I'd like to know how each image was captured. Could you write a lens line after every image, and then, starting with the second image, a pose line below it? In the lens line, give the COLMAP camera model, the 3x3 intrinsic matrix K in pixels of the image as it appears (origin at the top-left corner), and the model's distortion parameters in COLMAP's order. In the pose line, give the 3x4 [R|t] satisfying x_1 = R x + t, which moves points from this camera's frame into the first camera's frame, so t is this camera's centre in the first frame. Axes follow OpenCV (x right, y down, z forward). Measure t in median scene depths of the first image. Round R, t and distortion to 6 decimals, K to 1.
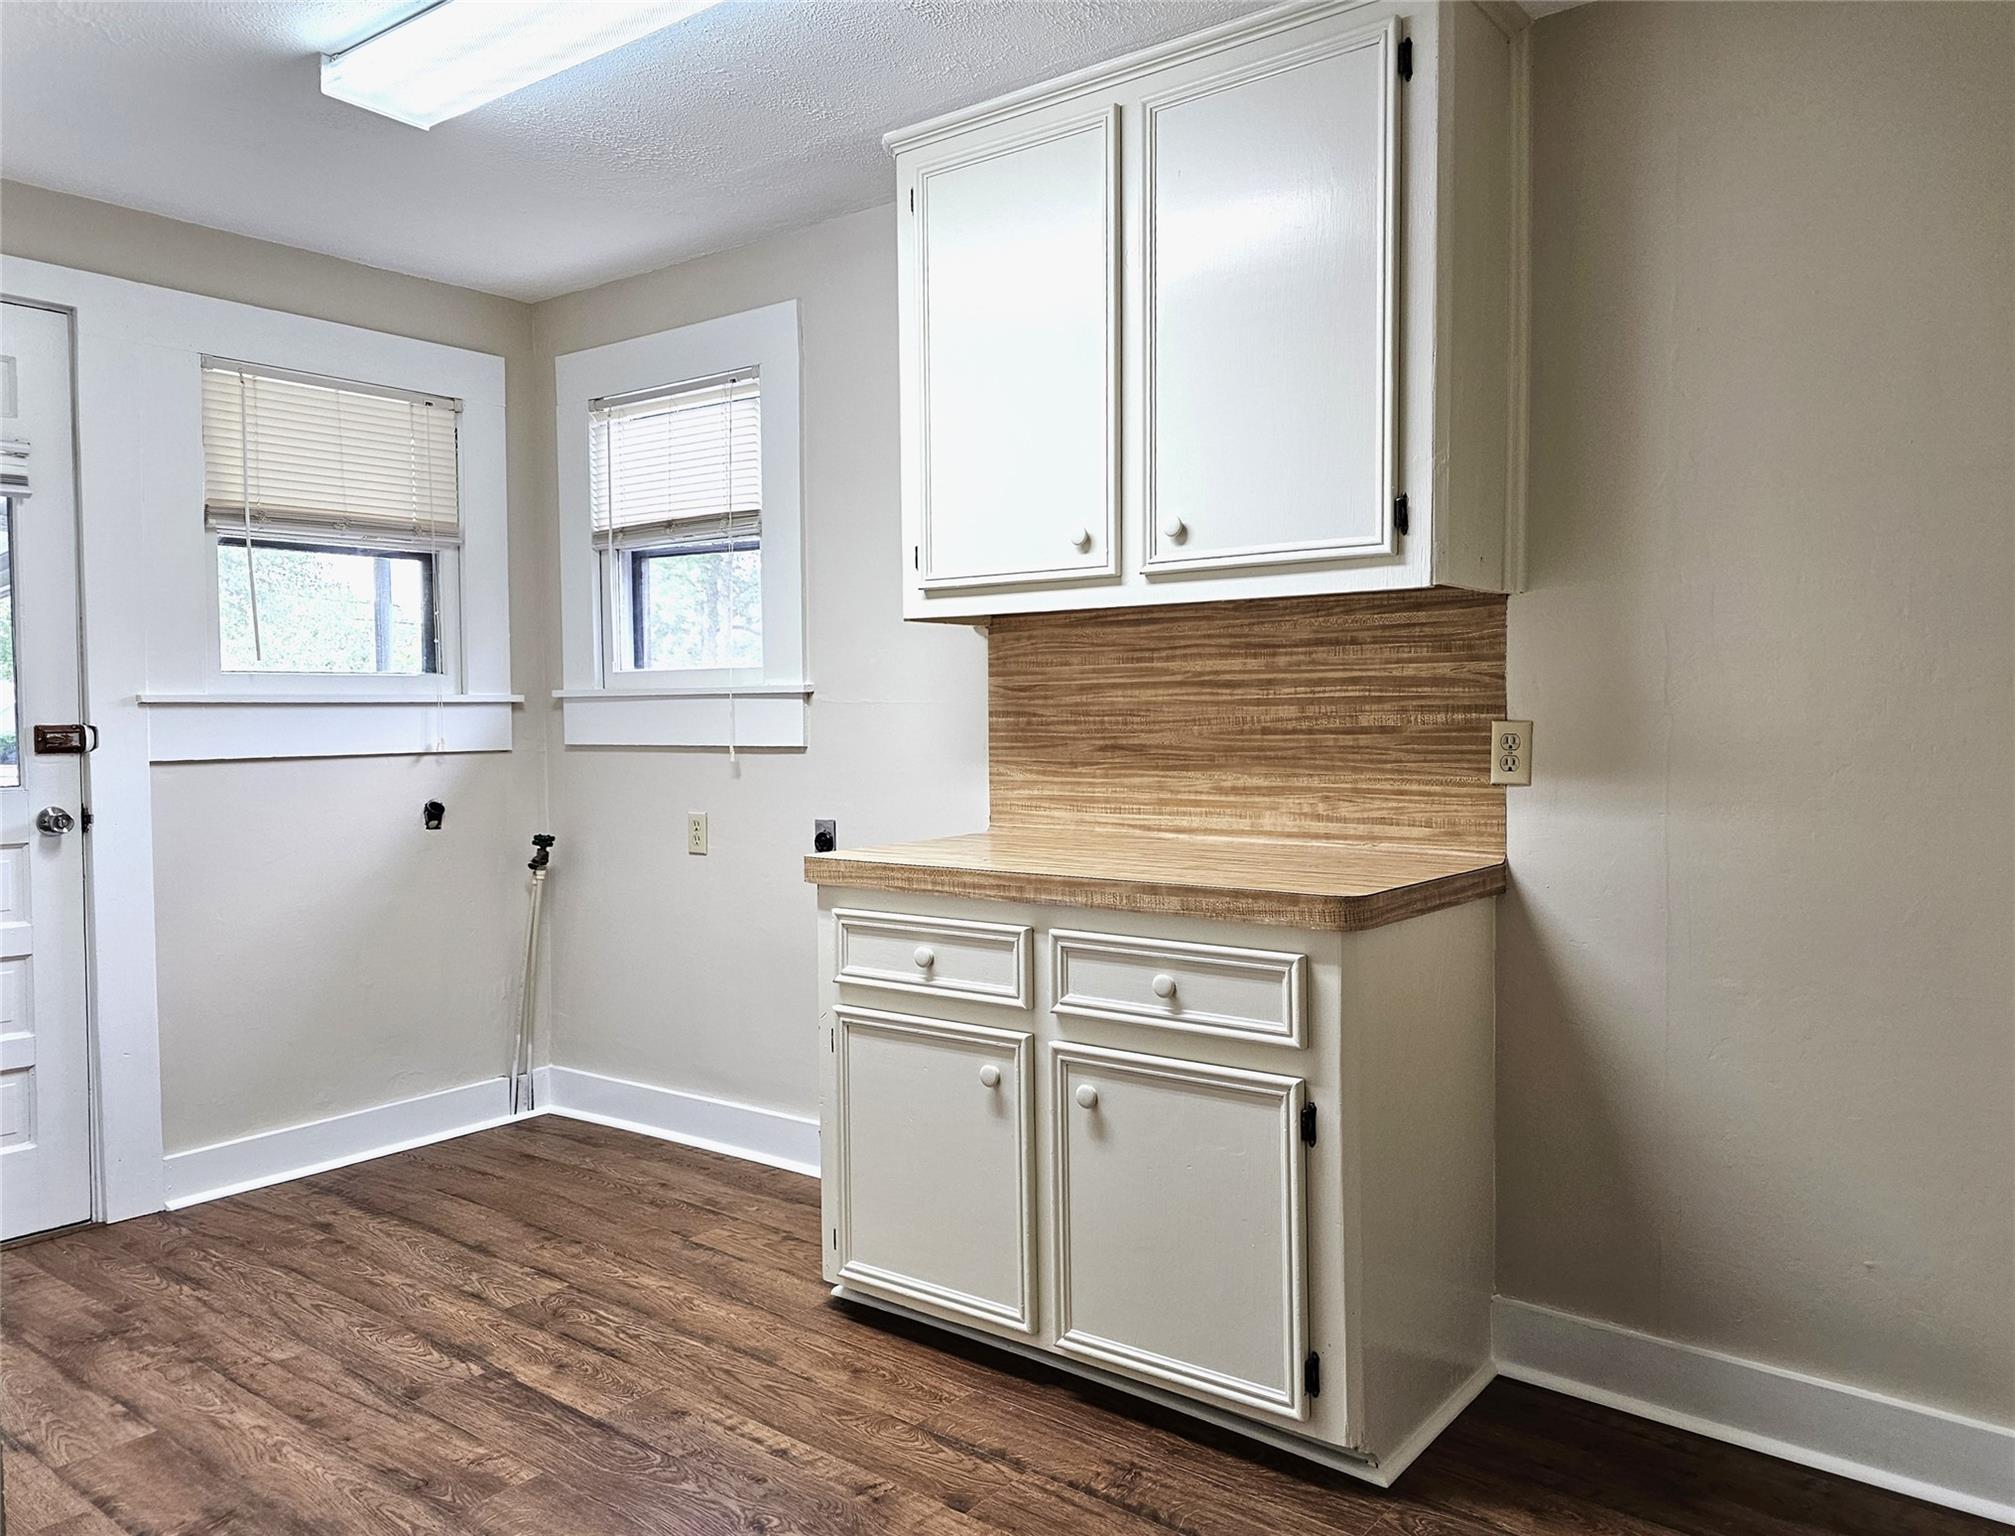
lens RADIAL K [[1466.1, 0, 1000.9], [0, 1466.1, 730.7], [0, 0, 1]] dist [0.037585, -0.018151]
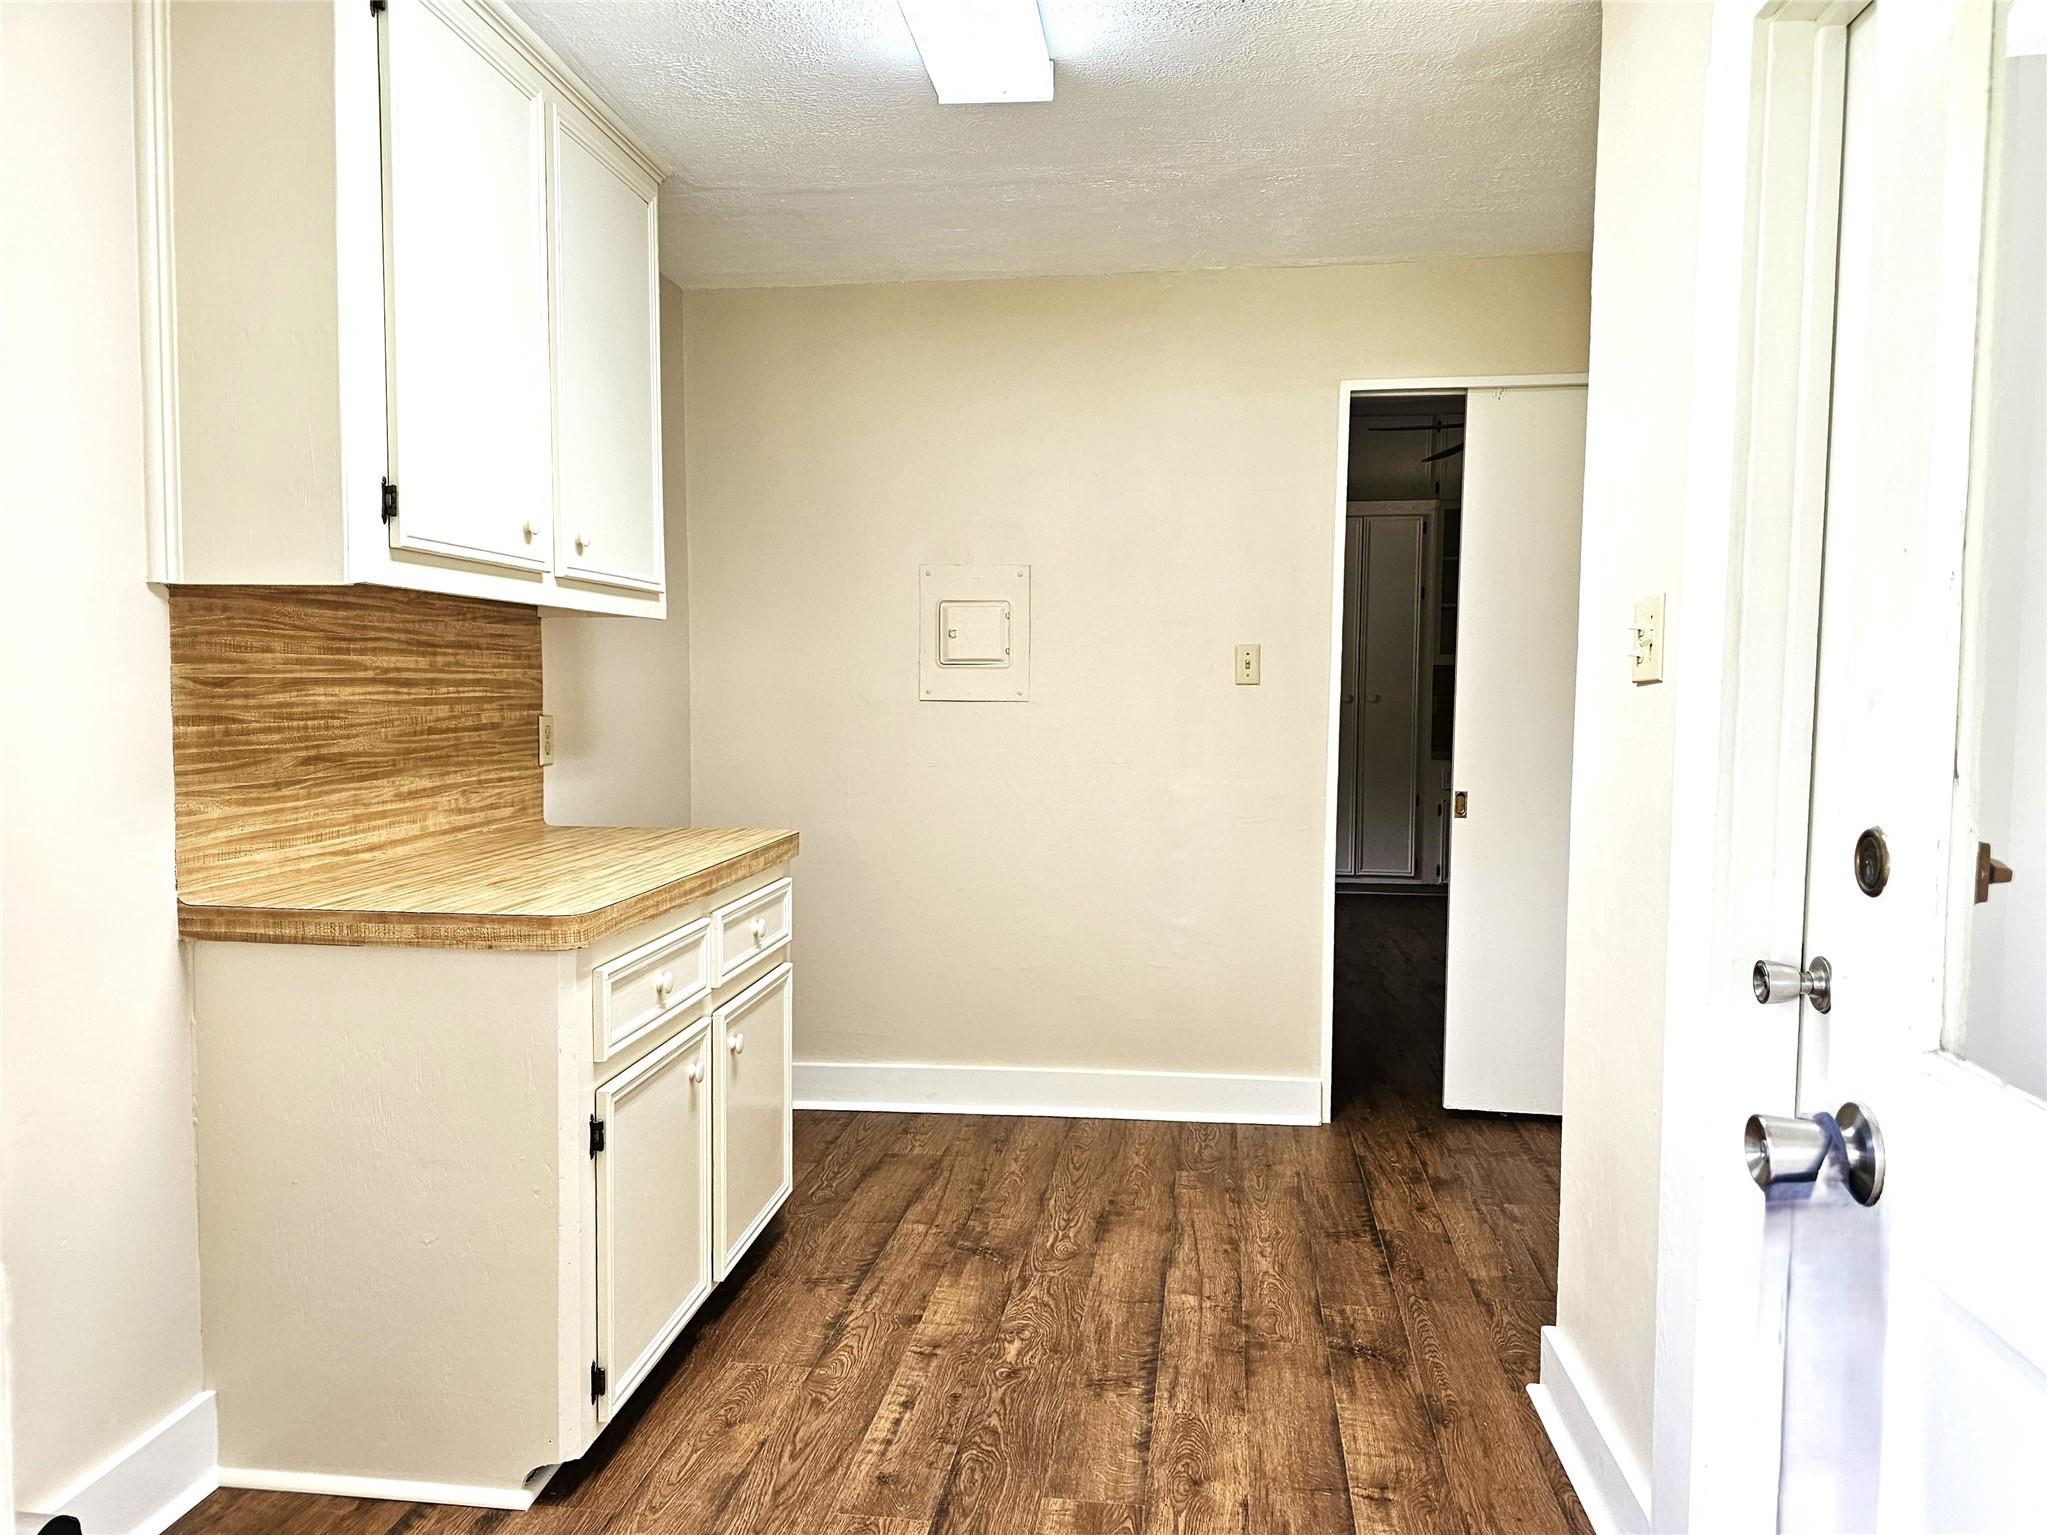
lens RADIAL K [[1464.0, 0, 1027.9], [0, 1464.0, 765.2], [0, 0, 1]] dist [0.021462, -0.000420]
pose [[-0.524704, -0.042239, 0.850236, -0.855800], [0.011152, 0.998342, 0.056479, -0.027701], [-0.851212, 0.039116, -0.523363, 1.157182]]
